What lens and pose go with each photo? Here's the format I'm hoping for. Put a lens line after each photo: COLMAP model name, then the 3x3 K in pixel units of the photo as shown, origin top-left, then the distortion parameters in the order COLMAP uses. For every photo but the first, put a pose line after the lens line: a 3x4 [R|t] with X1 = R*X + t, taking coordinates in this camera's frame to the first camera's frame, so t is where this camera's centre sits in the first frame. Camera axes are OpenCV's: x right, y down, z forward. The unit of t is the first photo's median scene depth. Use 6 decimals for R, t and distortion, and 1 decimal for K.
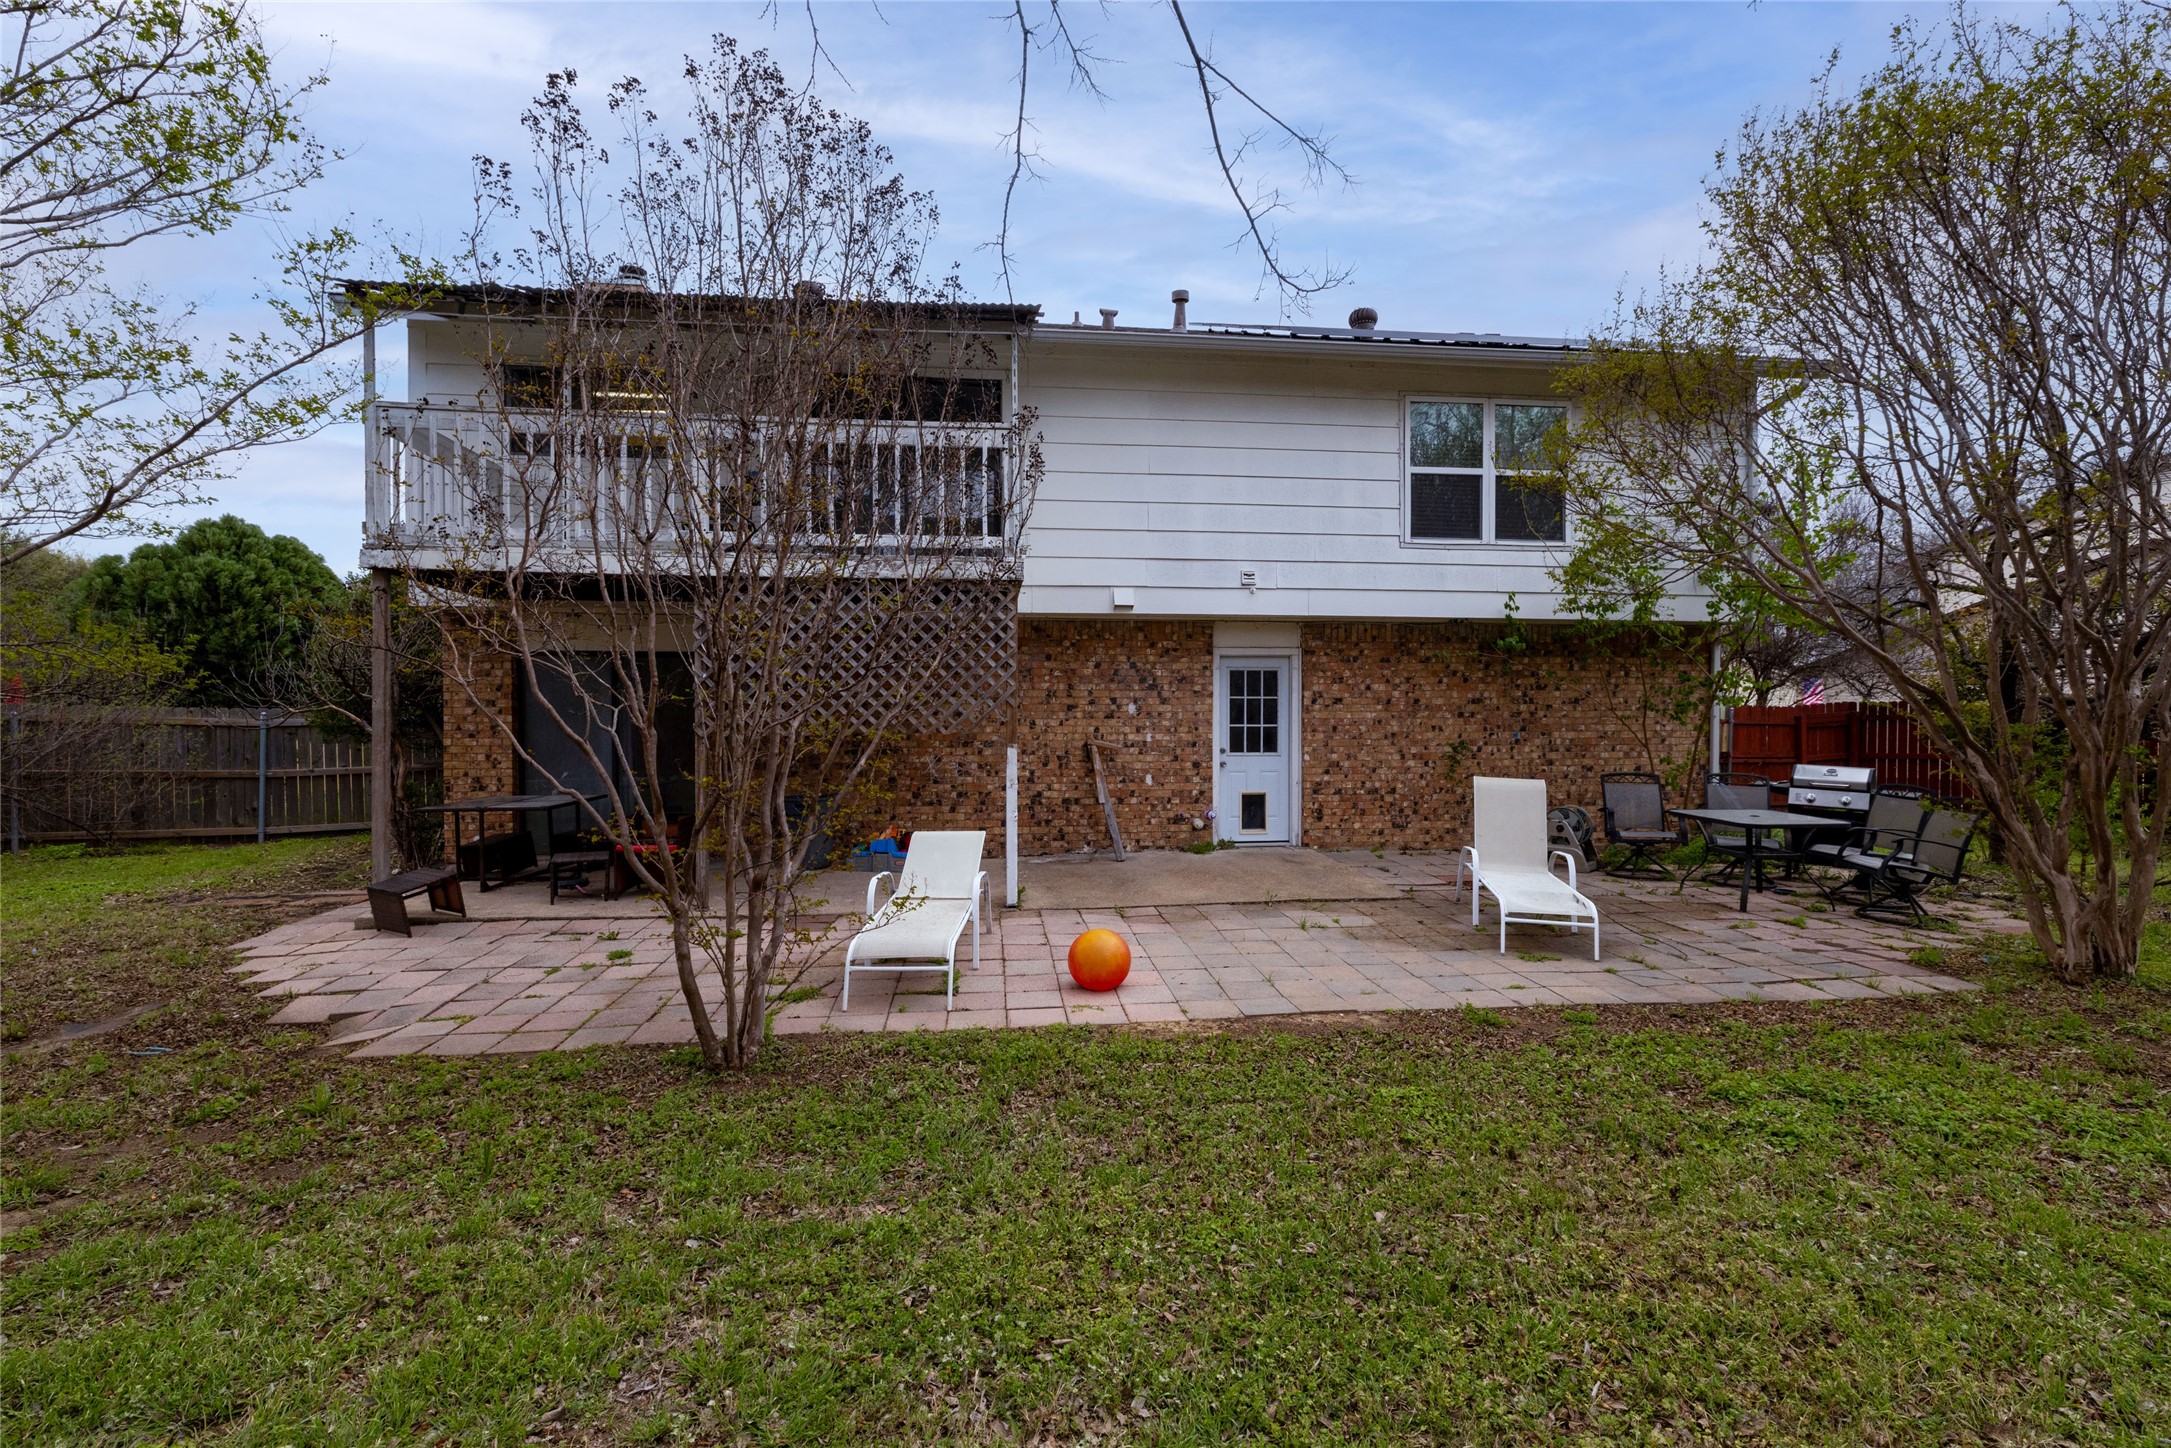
lens RADIAL K [[944.6, 0, 1100.8], [0, 944.6, 719.8], [0, 0, 1]] dist [-0.002148, -0.000024]
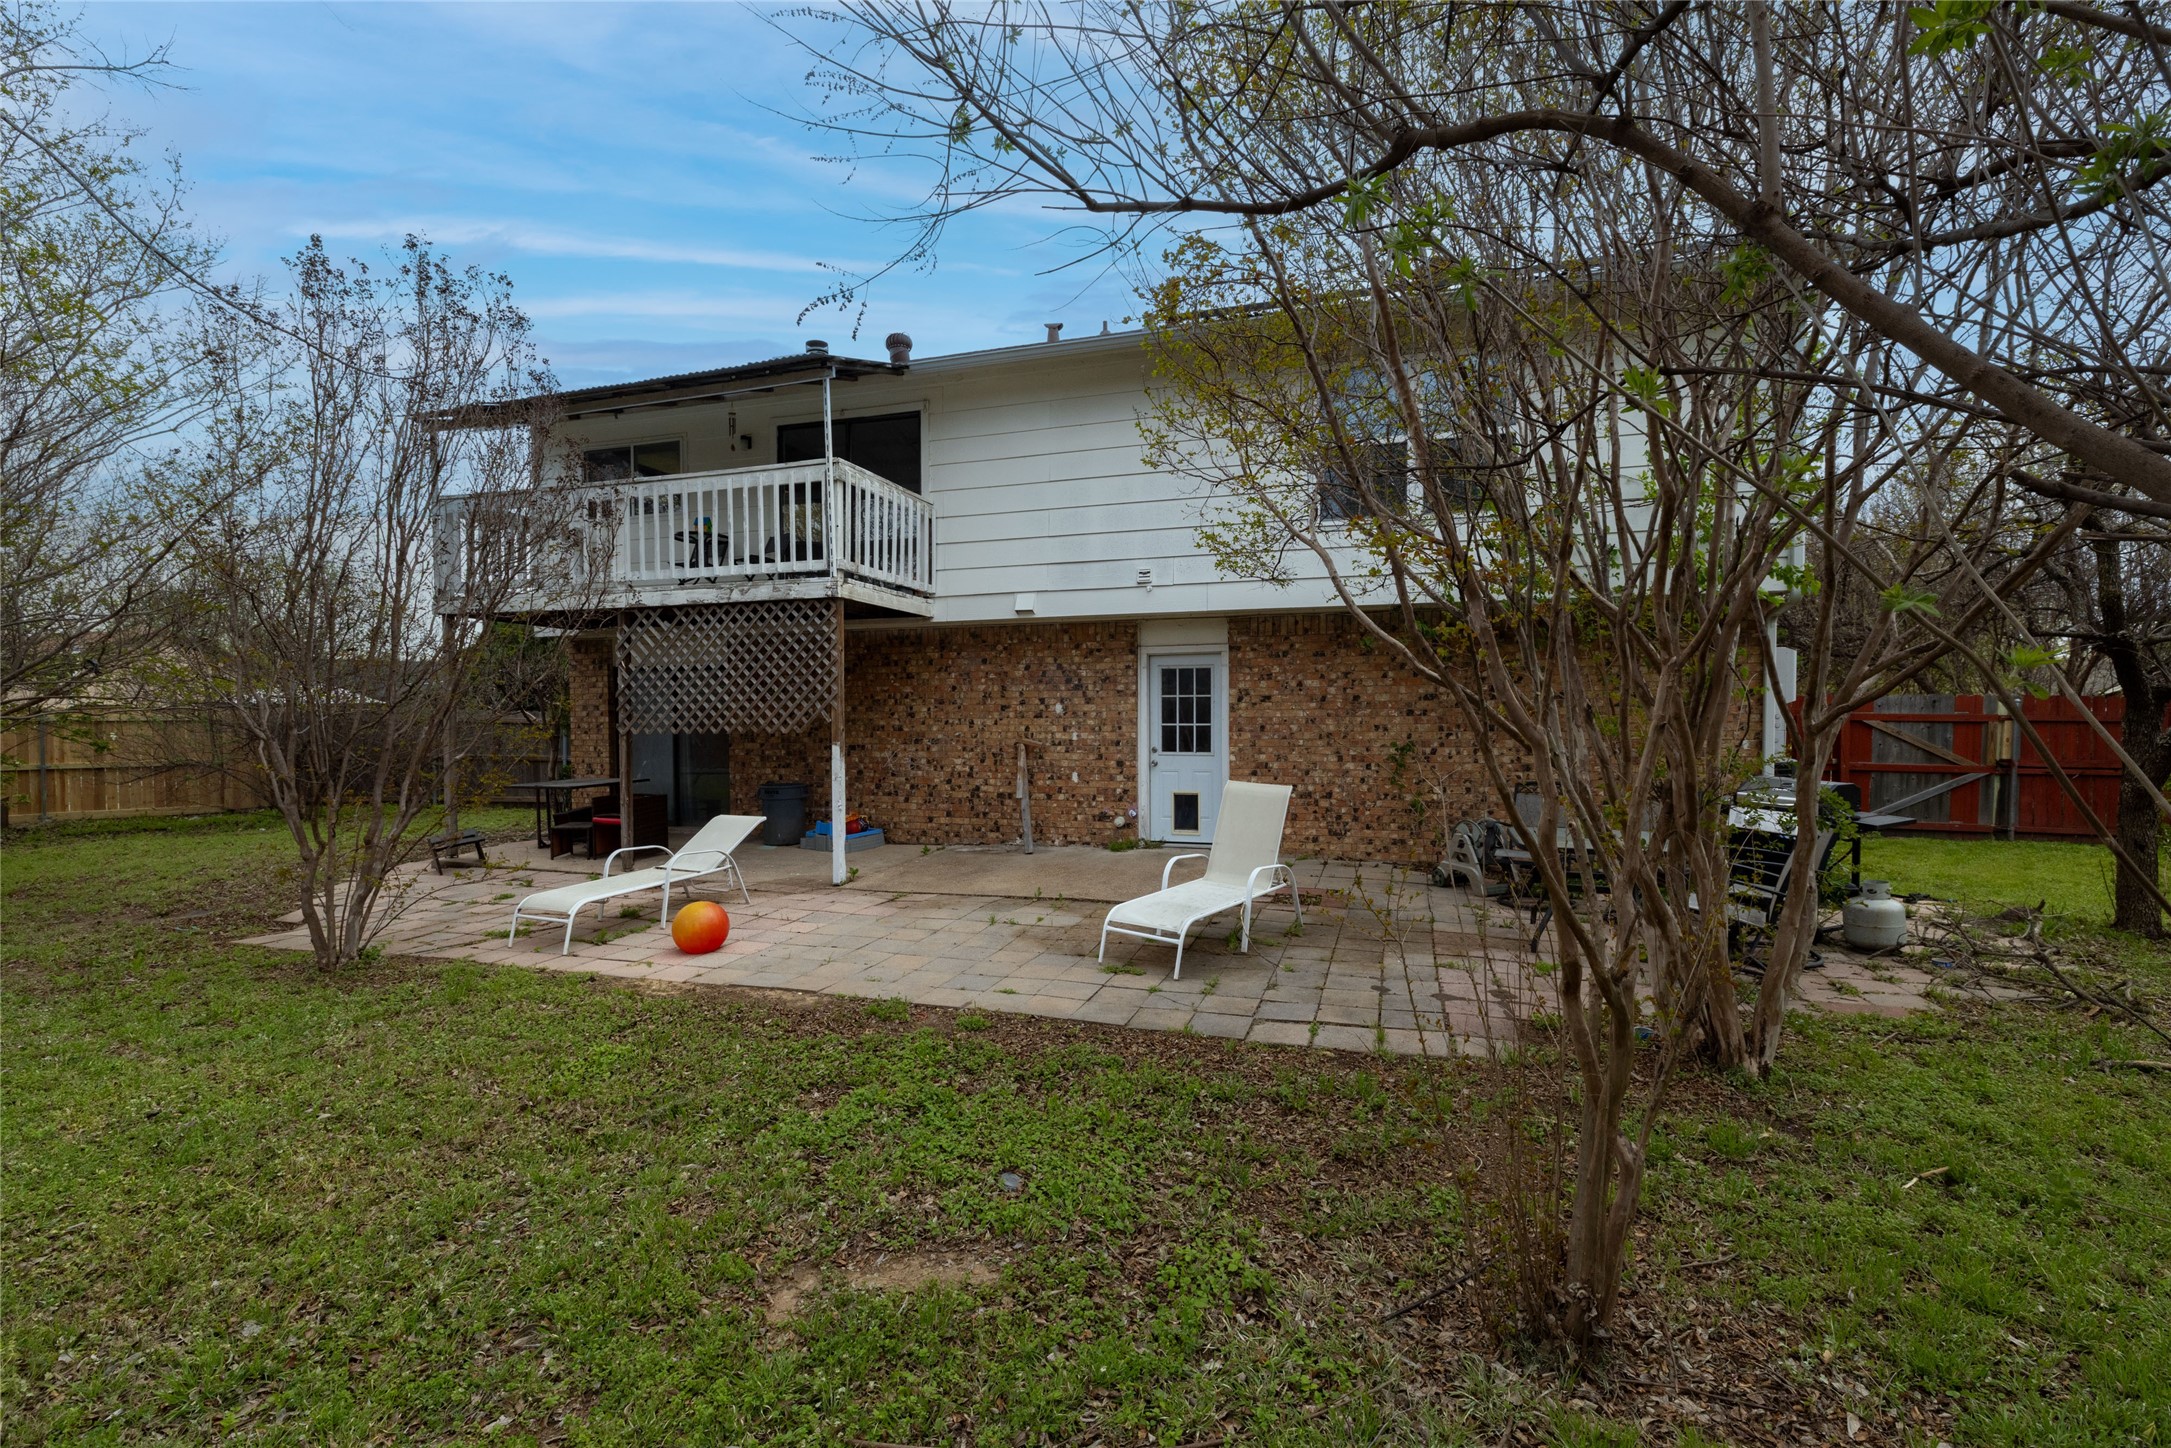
lens RADIAL K [[944.6, 0, 1100.8], [0, 944.6, 719.8], [0, 0, 1]] dist [-0.002148, -0.000024]
pose [[0.917100, -0.001510, -0.398654, 0.485171], [0.003698, 0.999982, 0.004720, -0.003881], [0.398640, -0.005803, 0.917089, 0.066954]]
